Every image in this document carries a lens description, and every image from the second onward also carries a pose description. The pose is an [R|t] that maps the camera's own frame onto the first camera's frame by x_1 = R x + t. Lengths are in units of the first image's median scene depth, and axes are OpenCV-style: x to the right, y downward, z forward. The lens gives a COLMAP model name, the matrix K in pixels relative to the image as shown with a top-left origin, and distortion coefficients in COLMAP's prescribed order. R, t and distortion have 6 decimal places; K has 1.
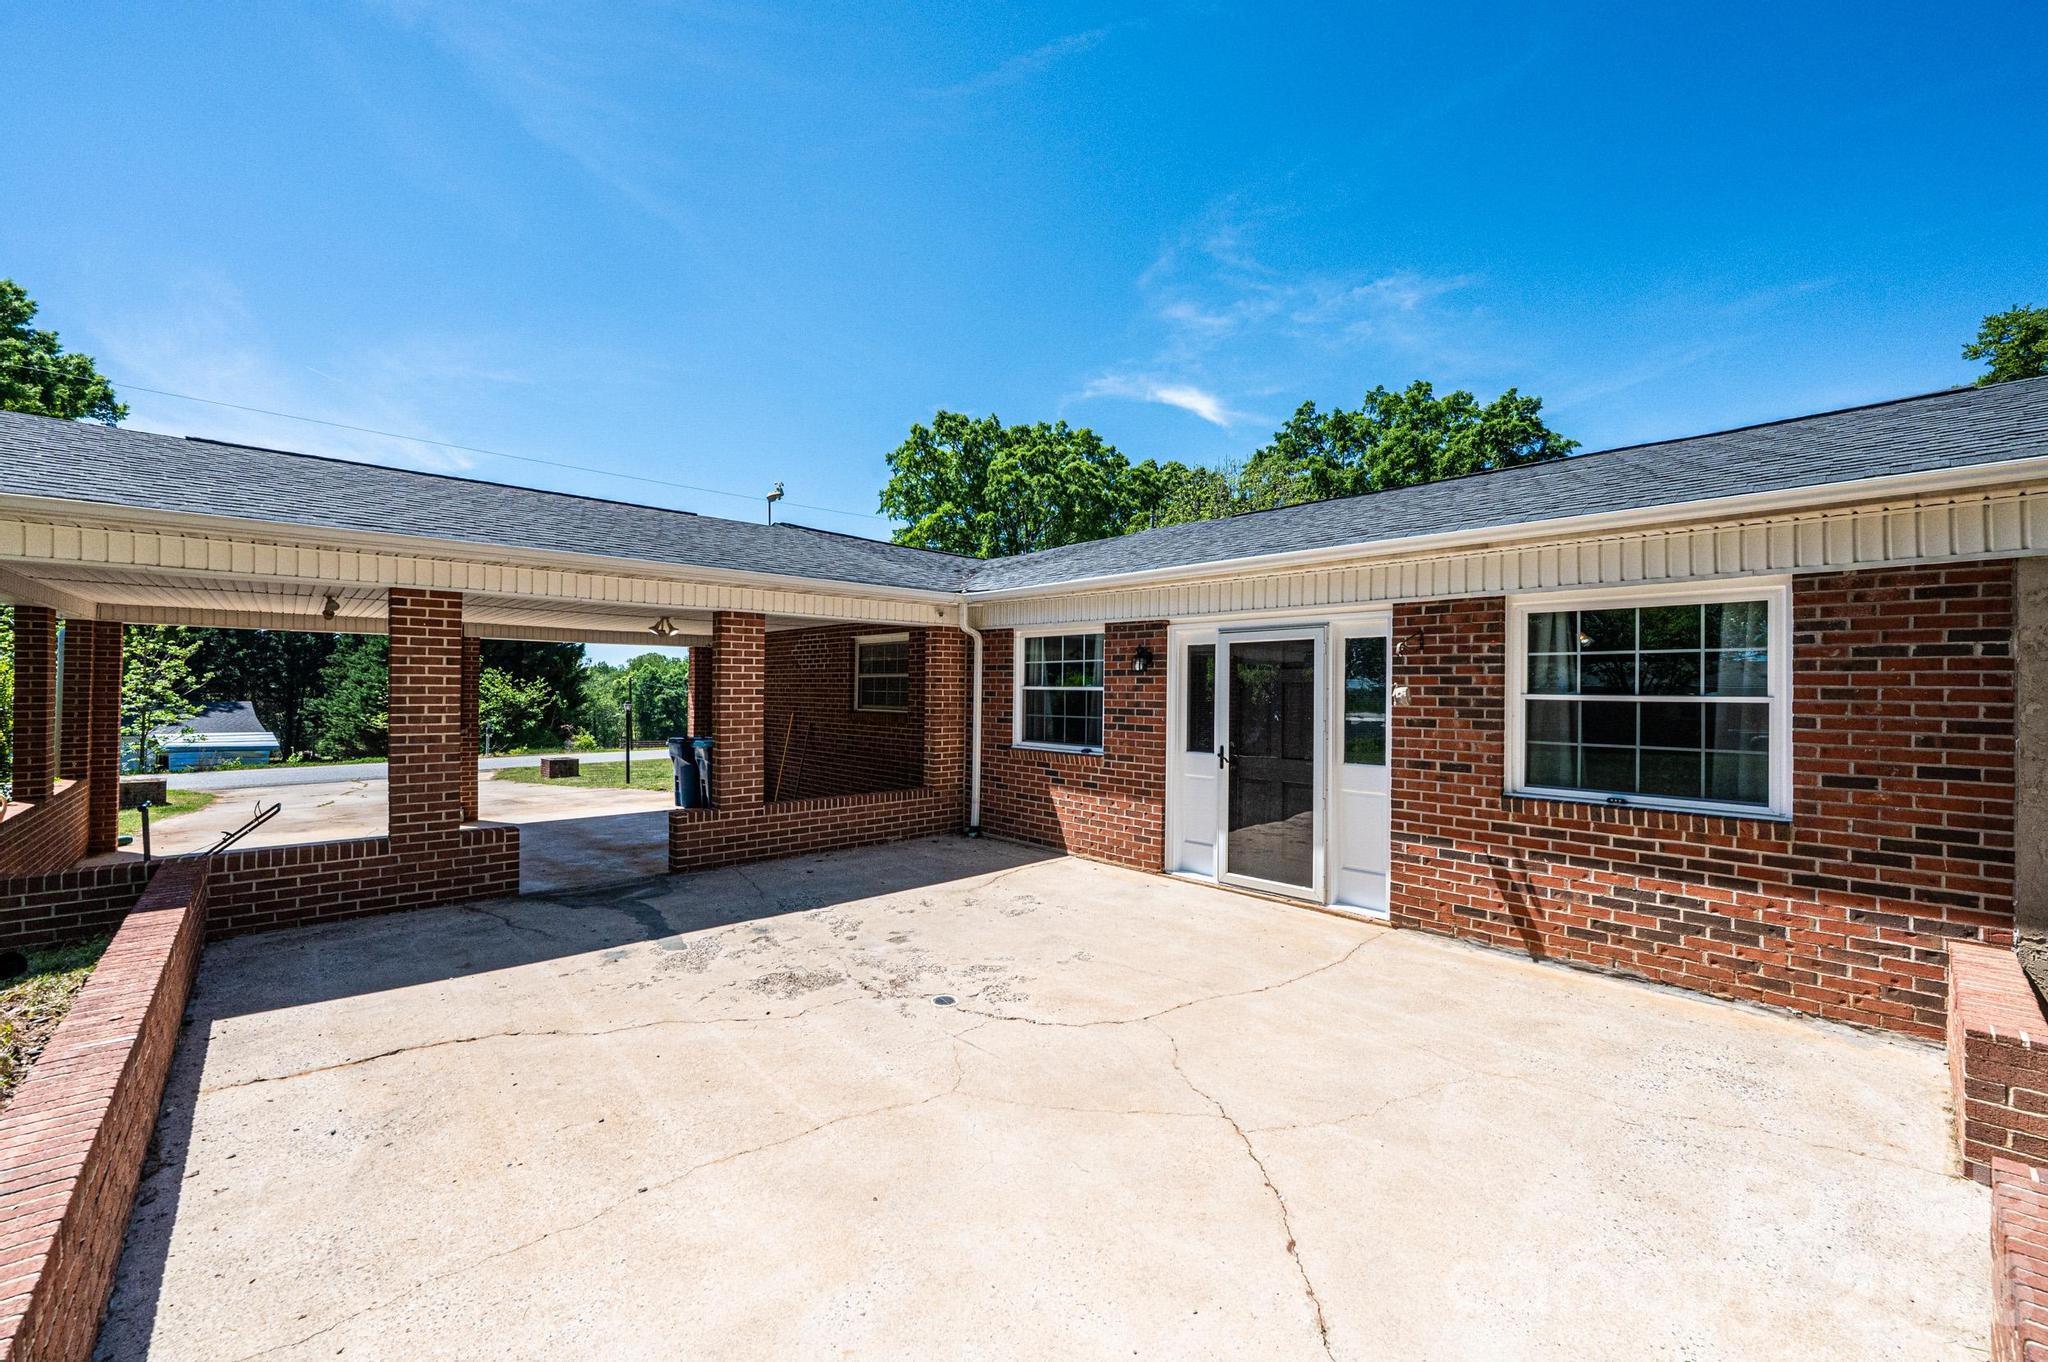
lens RADIAL K [[806.9, 0, 1024.0], [0, 806.9, 681.0], [0, 0, 1]] dist [-0.001617, 0.000034]
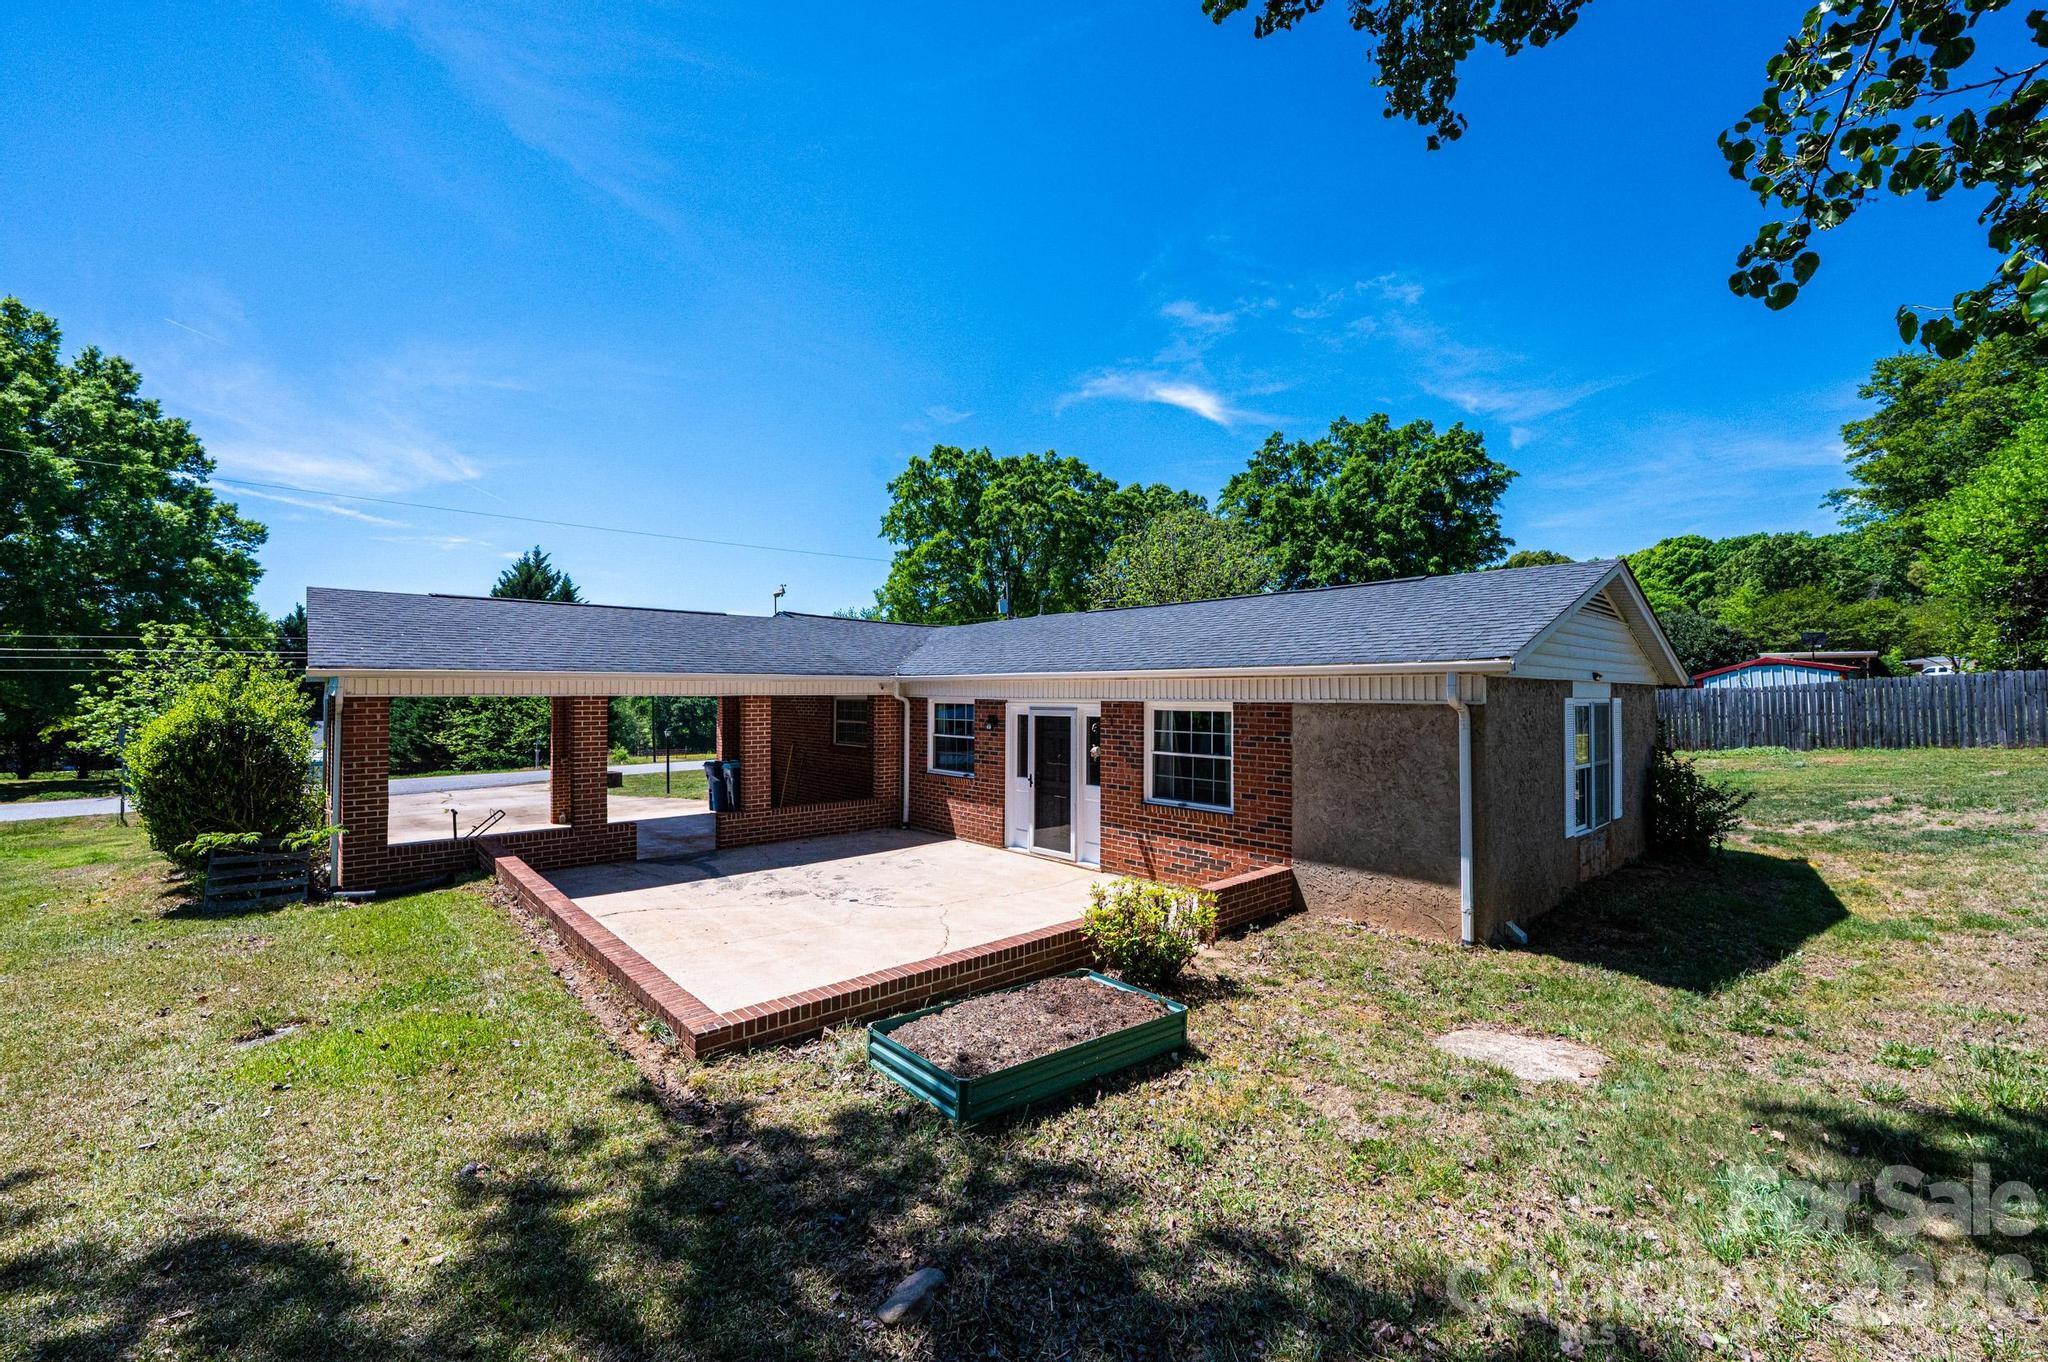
lens RADIAL K [[797.5, 0, 1024.0], [0, 797.5, 681.0], [0, 0, 1]] dist [-0.003502, -0.000072]
pose [[0.999906, -0.007985, -0.011189, 0.190552], [0.007922, 0.999953, -0.005608, -0.085167], [0.011234, 0.005518, 0.999922, -0.555254]]
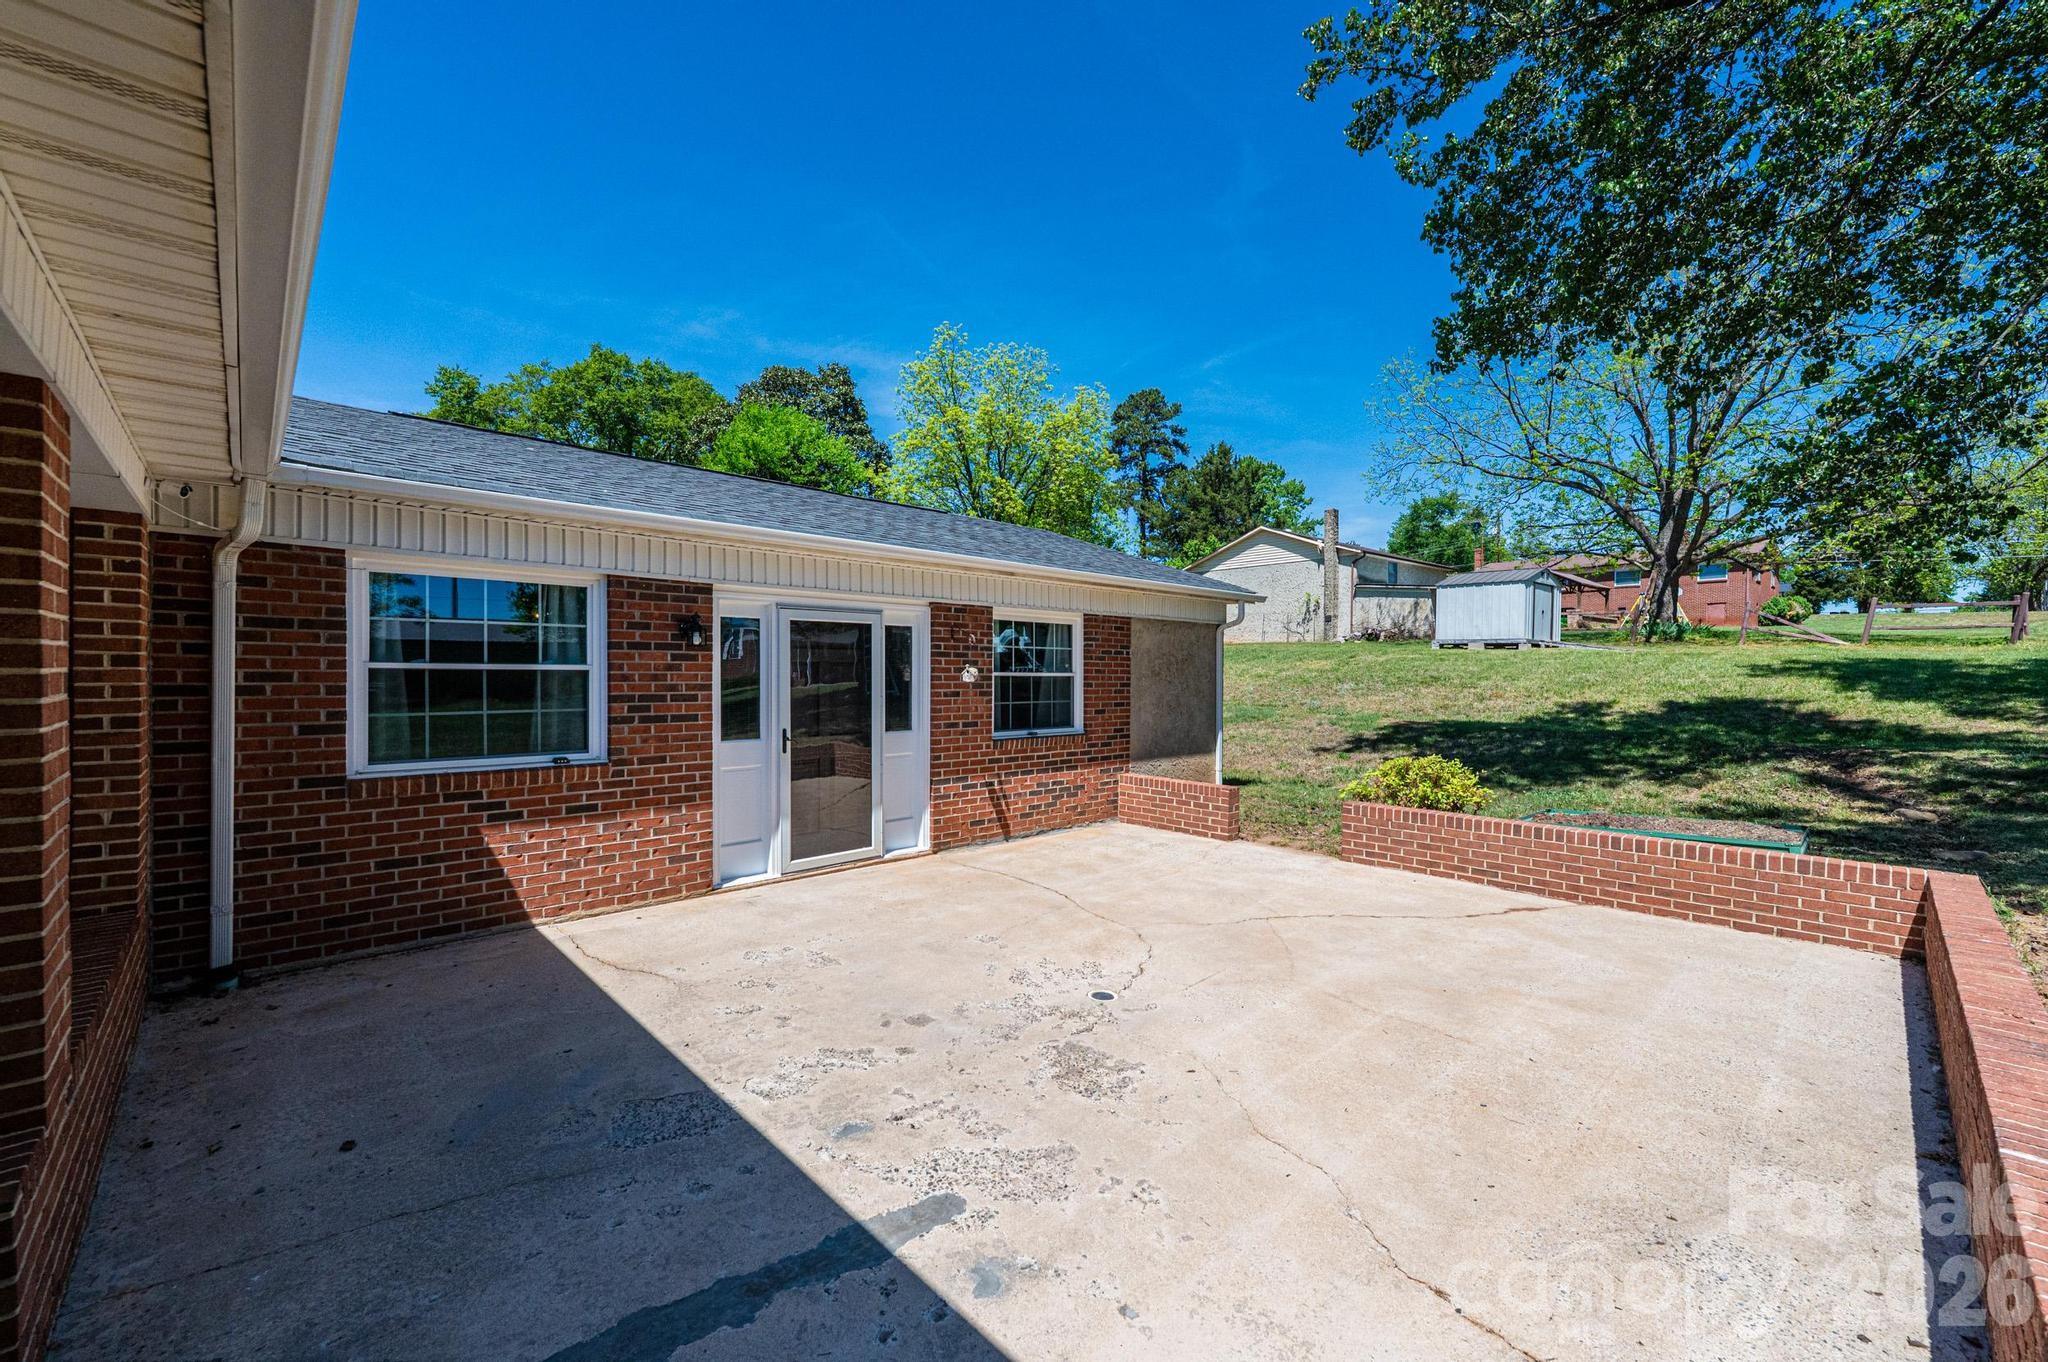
lens RADIAL K [[823.4, 0, 1024.0], [0, 823.4, 681.0], [0, 0, 1]] dist [0.022343, -0.000006]
pose [[-0.017695, -0.025239, 0.999525, -0.545128], [-0.022055, 0.999448, 0.024847, -0.003975], [-0.999600, -0.021605, -0.018242, 0.562342]]
